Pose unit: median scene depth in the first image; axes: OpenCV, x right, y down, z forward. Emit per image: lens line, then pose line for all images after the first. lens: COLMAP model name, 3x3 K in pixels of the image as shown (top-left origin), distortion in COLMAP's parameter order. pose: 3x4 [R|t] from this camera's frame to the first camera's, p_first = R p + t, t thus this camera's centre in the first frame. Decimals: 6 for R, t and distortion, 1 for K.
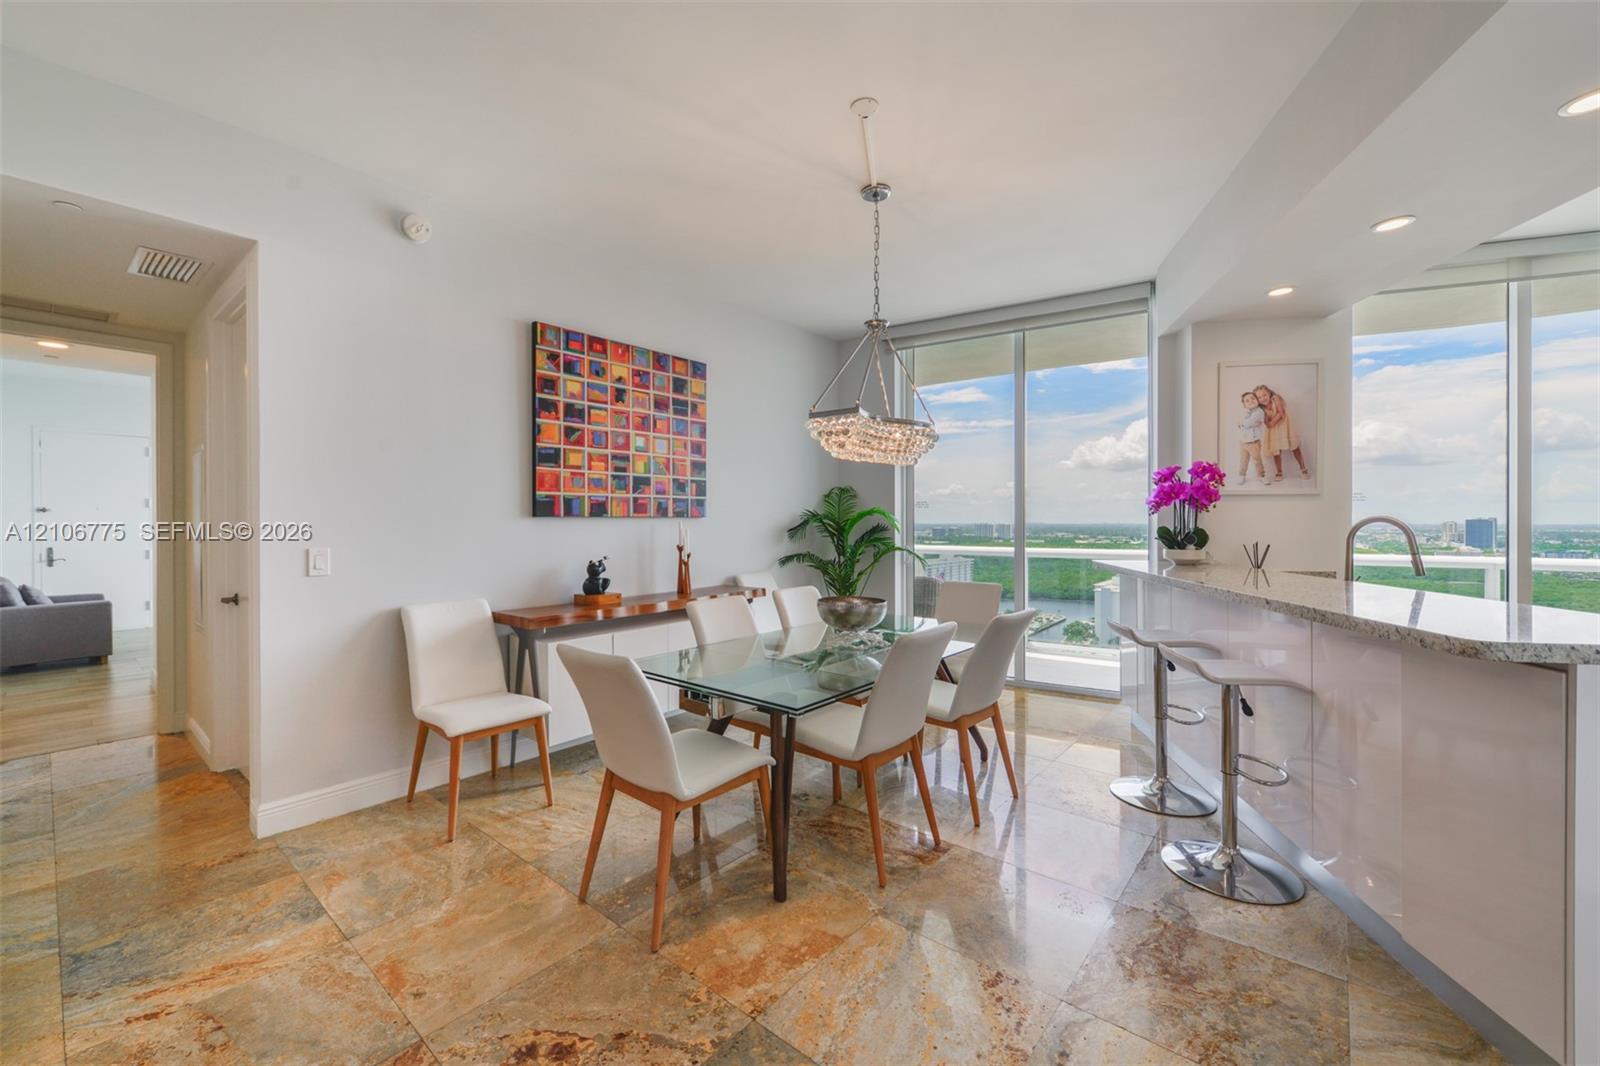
lens RADIAL K [[643.1, 0, 771.1], [0, 643.1, 521.0], [0, 0, 1]] dist [0.002826, -0.002764]
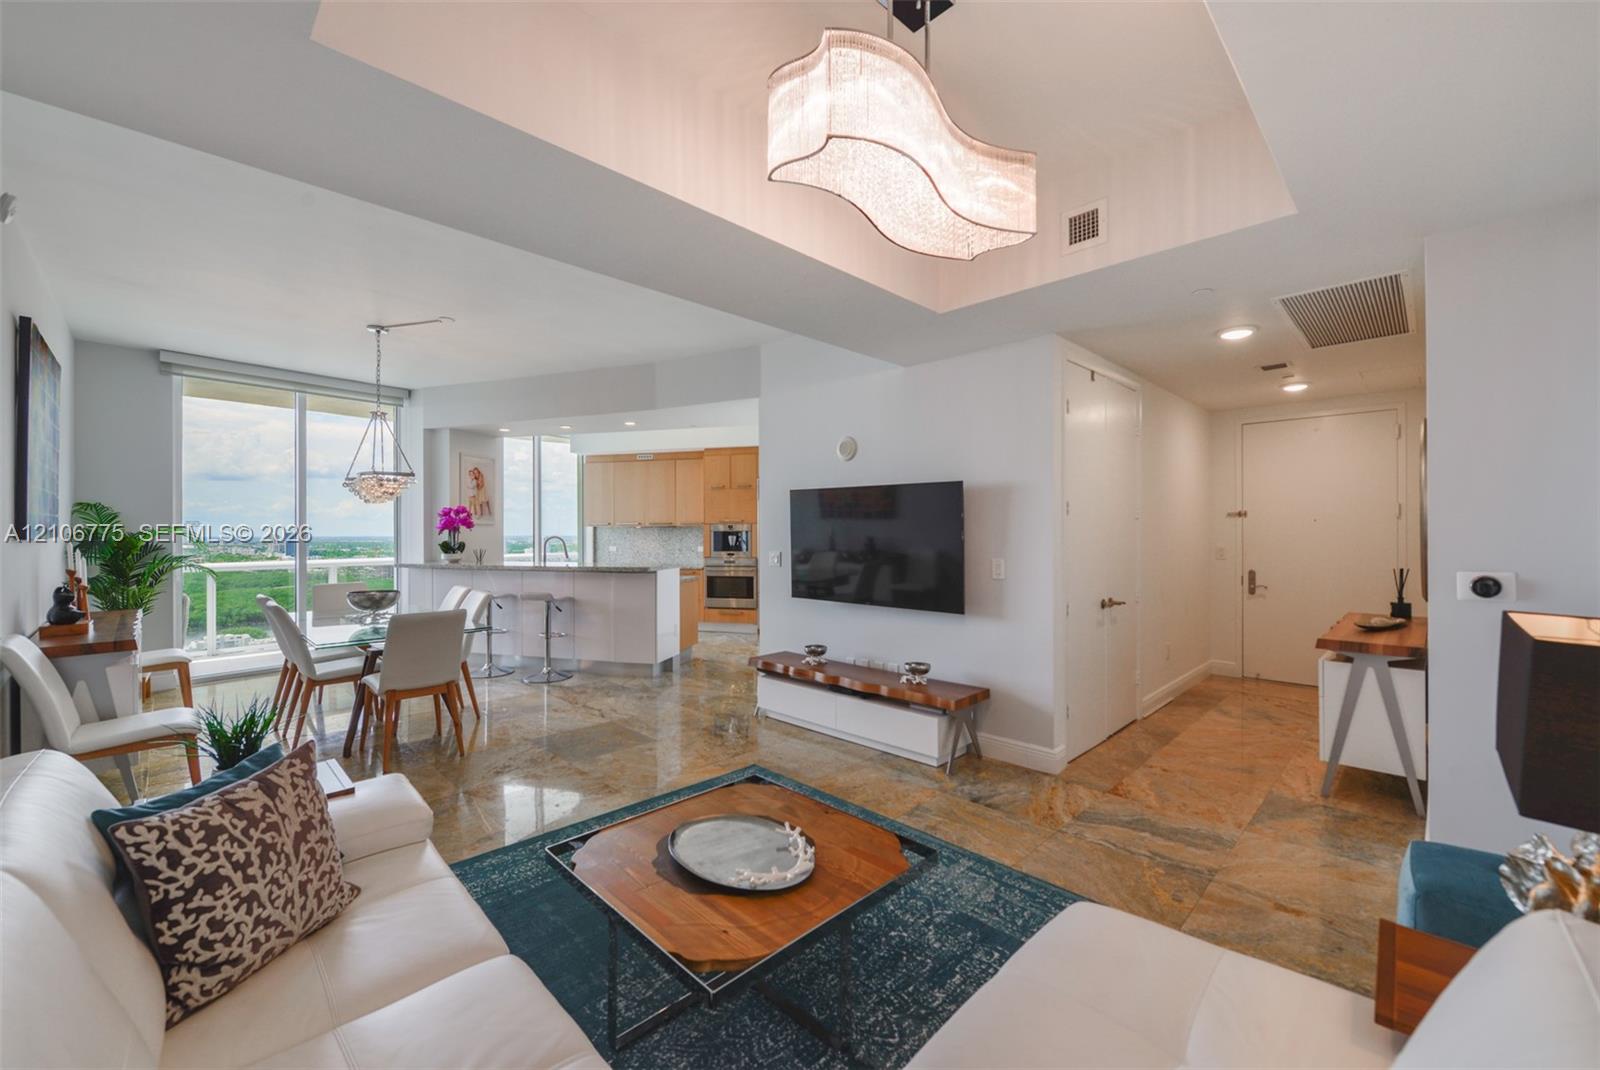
lens RADIAL K [[643.1, 0, 786.0], [0, 643.1, 536.4], [0, 0, 1]] dist [0.002826, -0.002764]
pose [[0.079731, -0.006006, 0.996798, -1.038884], [0.002047, 0.999981, 0.005861, -0.011341], [-0.996814, 0.001573, 0.079742, -0.083696]]
